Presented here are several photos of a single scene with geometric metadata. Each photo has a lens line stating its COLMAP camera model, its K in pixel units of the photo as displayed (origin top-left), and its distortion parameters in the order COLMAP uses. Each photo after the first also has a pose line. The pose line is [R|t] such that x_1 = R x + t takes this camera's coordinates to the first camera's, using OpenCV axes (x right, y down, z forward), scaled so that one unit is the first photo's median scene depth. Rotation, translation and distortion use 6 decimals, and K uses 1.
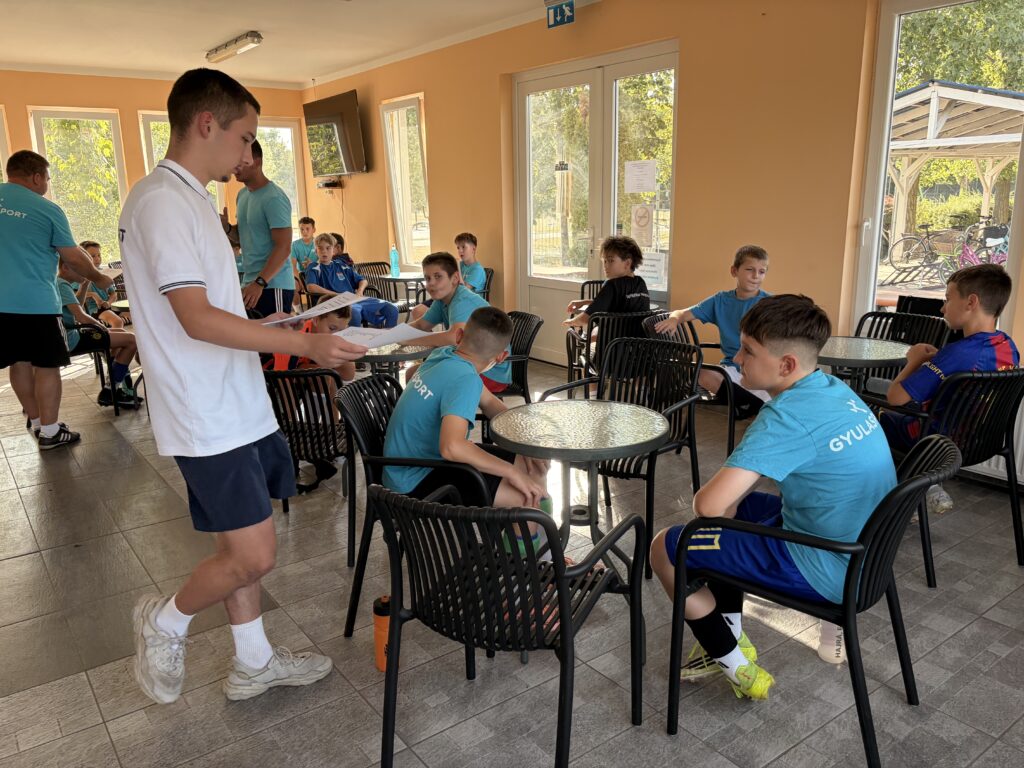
lens RADIAL K [[772.9, 0, 511.8], [0, 772.9, 392.3], [0, 0, 1]] dist [0.046206, -0.053257]
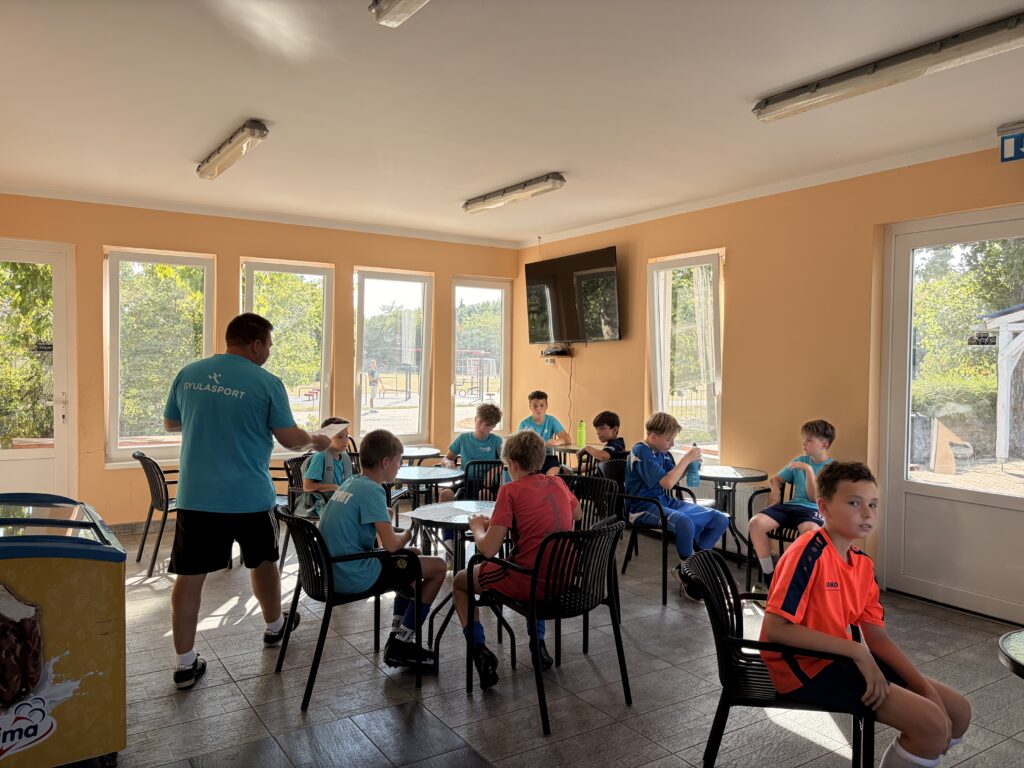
lens RADIAL K [[772.9, 0, 518.6], [0, 772.9, 391.5], [0, 0, 1]] dist [0.046206, -0.053257]
pose [[0.998349, 0.018615, -0.054347, -0.377855], [-0.029128, 0.979441, -0.199617, -0.093824], [0.049513, 0.200871, 0.978366, 0.300922]]
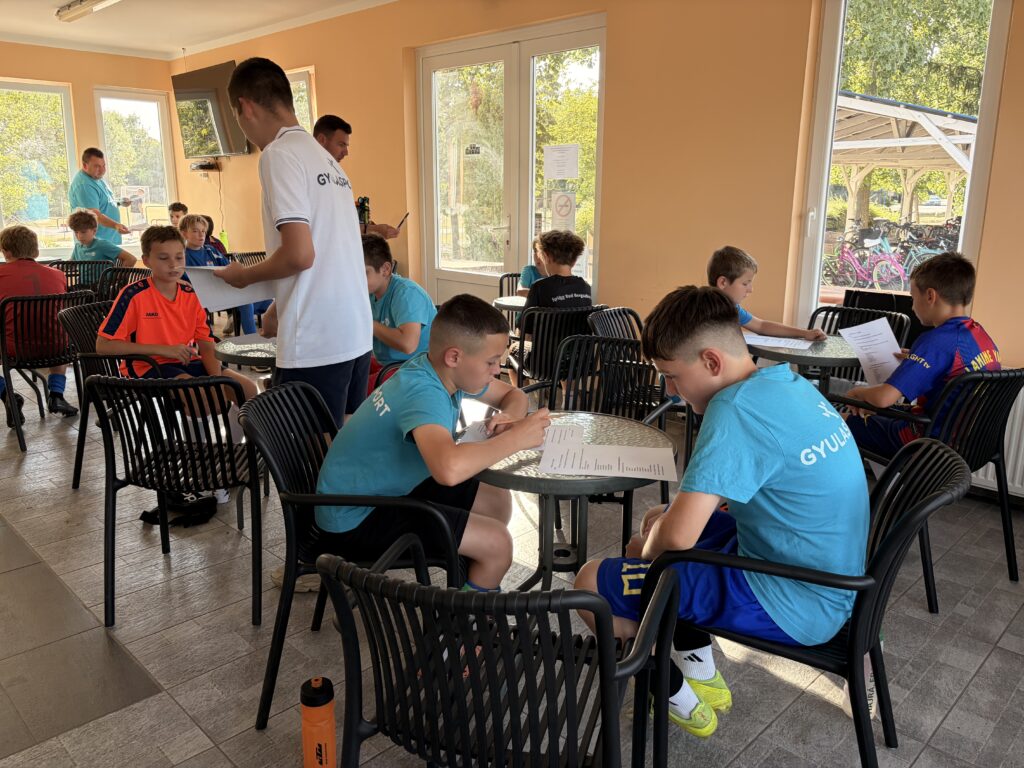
lens RADIAL K [[772.9, 0, 511.2], [0, 772.9, 382.1], [0, 0, 1]] dist [0.046206, -0.053257]
pose [[0.988443, -0.013139, 0.151025, -0.038056], [0.014758, 0.999845, -0.009601, -0.006960], [-0.150875, 0.011719, 0.988483, 0.097208]]
